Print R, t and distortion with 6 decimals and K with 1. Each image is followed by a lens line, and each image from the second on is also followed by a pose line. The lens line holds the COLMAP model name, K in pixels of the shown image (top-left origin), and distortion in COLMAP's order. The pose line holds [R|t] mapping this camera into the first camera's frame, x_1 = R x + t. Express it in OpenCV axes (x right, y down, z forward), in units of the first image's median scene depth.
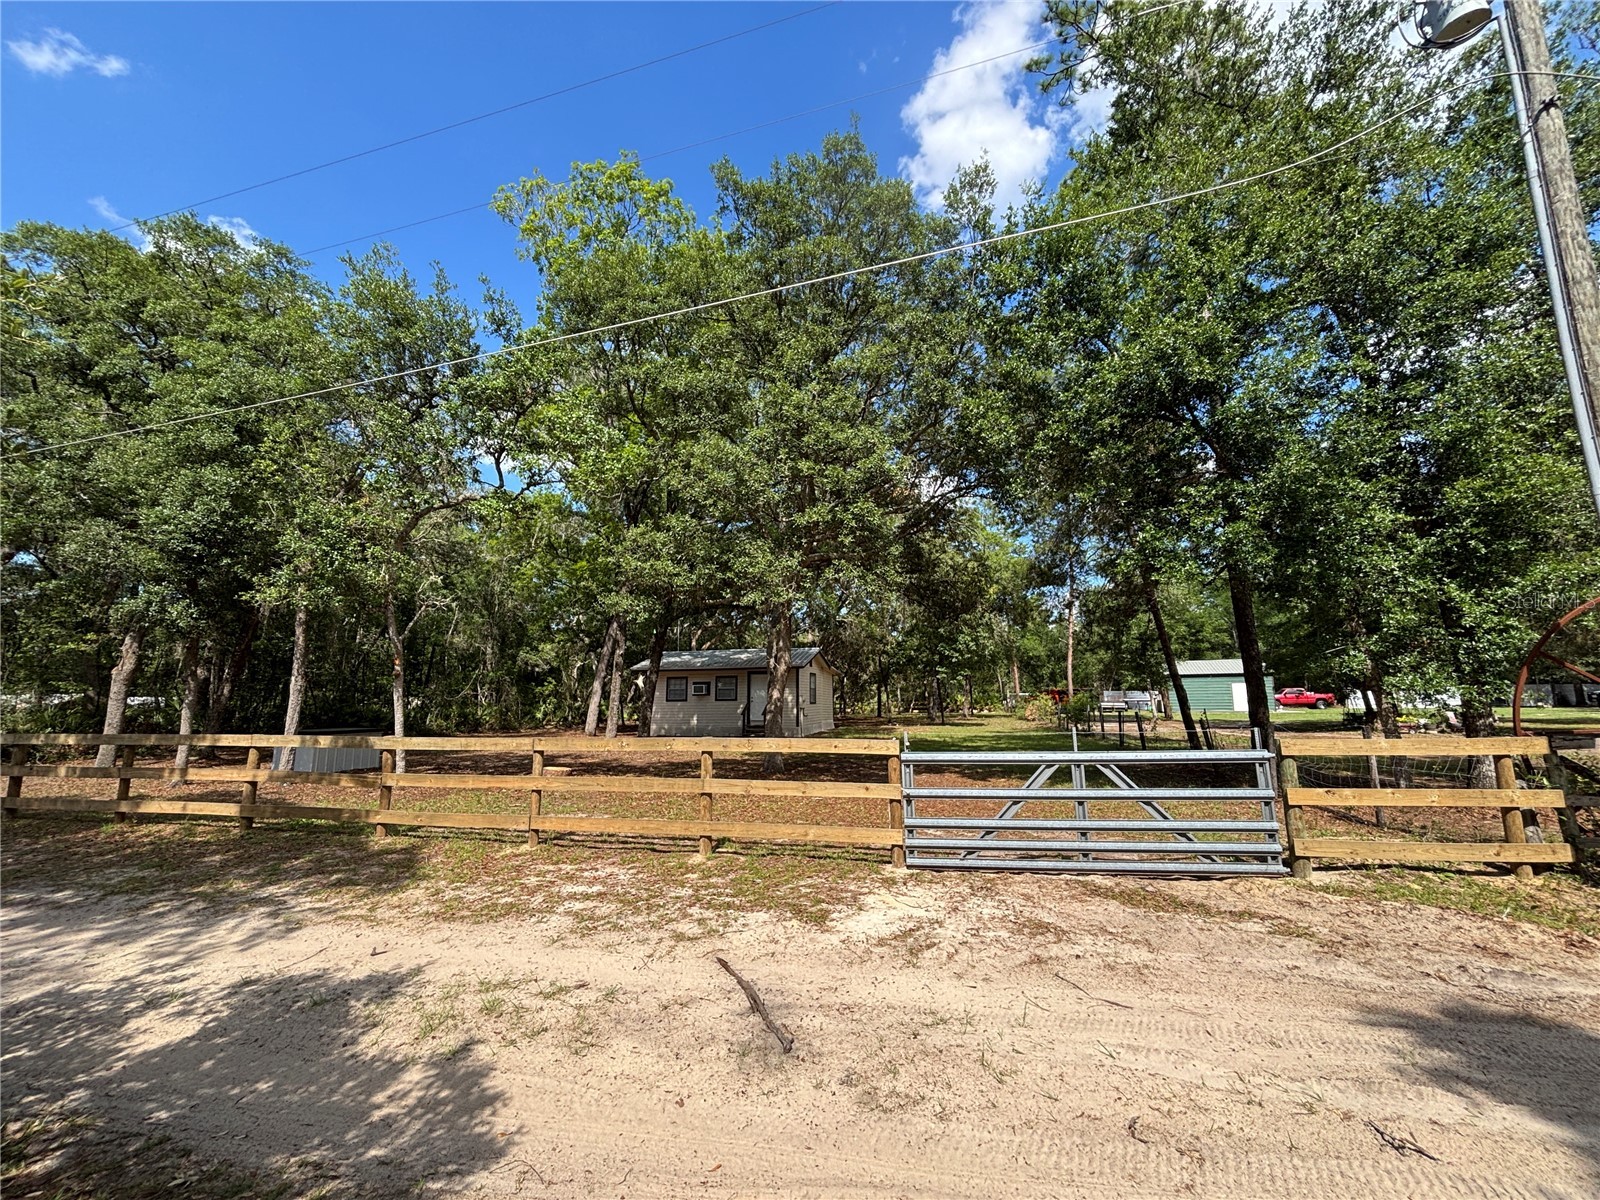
lens RADIAL K [[654.4, 0, 795.2], [0, 654.4, 604.0], [0, 0, 1]] dist [0.001911, 0.000193]
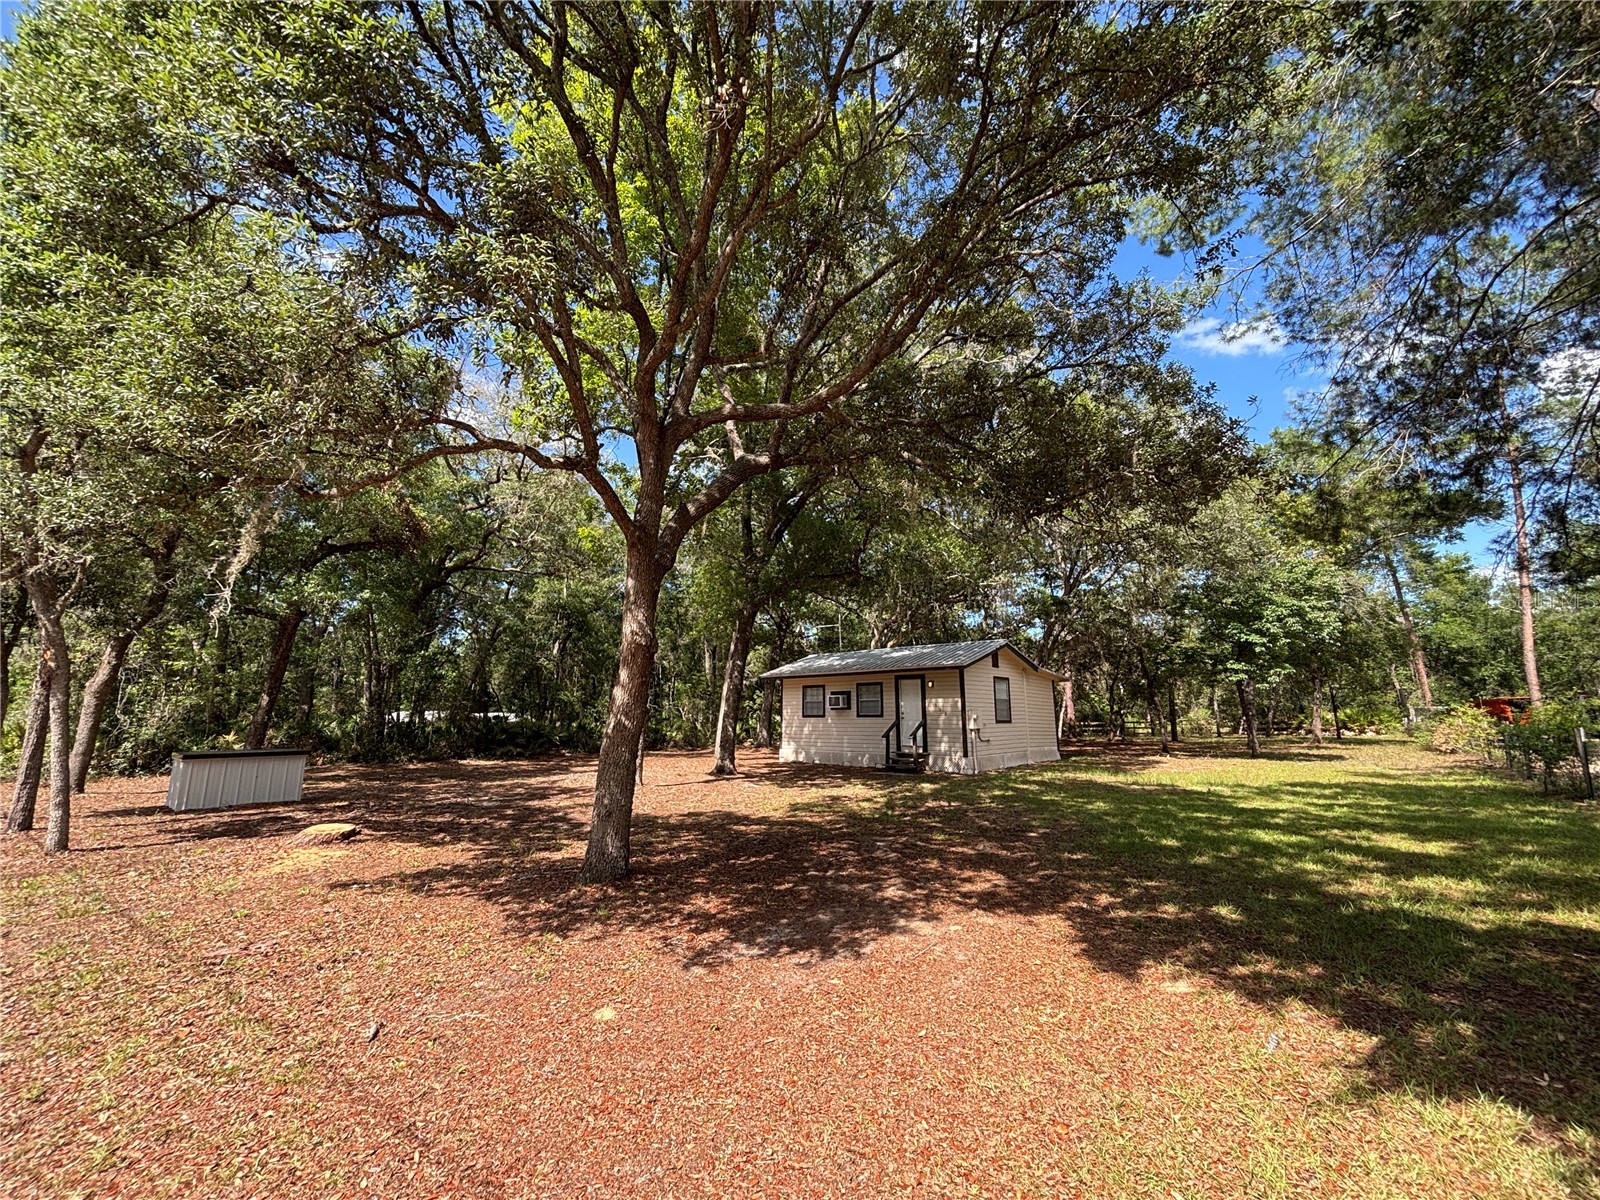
lens RADIAL K [[650.6, 0, 804.6], [0, 650.6, 600.1], [0, 0, 1]] dist [-0.001222, -0.000079]
pose [[0.897637, -0.075964, -0.434139, 0.110224], [0.062625, 0.997023, -0.044971, 0.034617], [0.436263, 0.013180, 0.899723, 0.238318]]
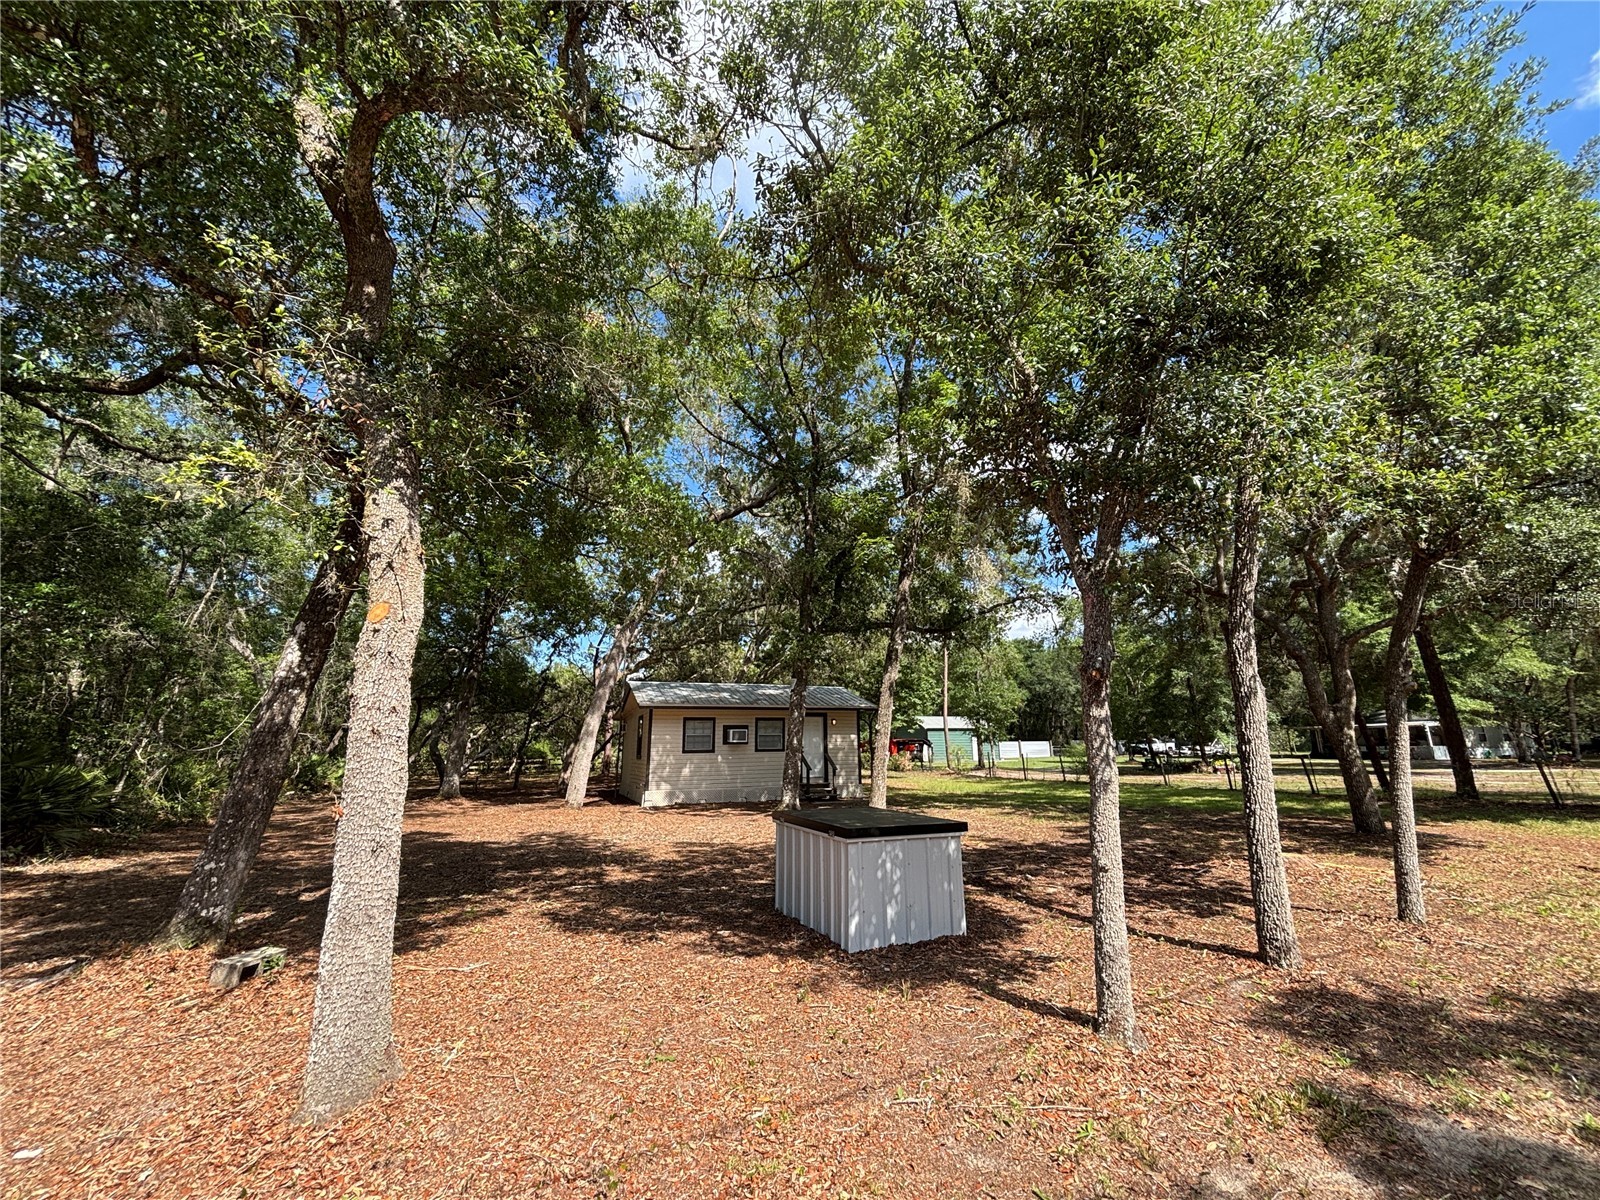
lens RADIAL K [[648.4, 0, 787.6], [0, 648.4, 597.3], [0, 0, 1]] dist [0.000023, -0.000073]
pose [[0.801295, 0.133286, 0.583233, -0.399462], [-0.081436, 0.990093, -0.114381, 0.041388], [-0.592701, 0.044157, 0.804211, 0.284824]]
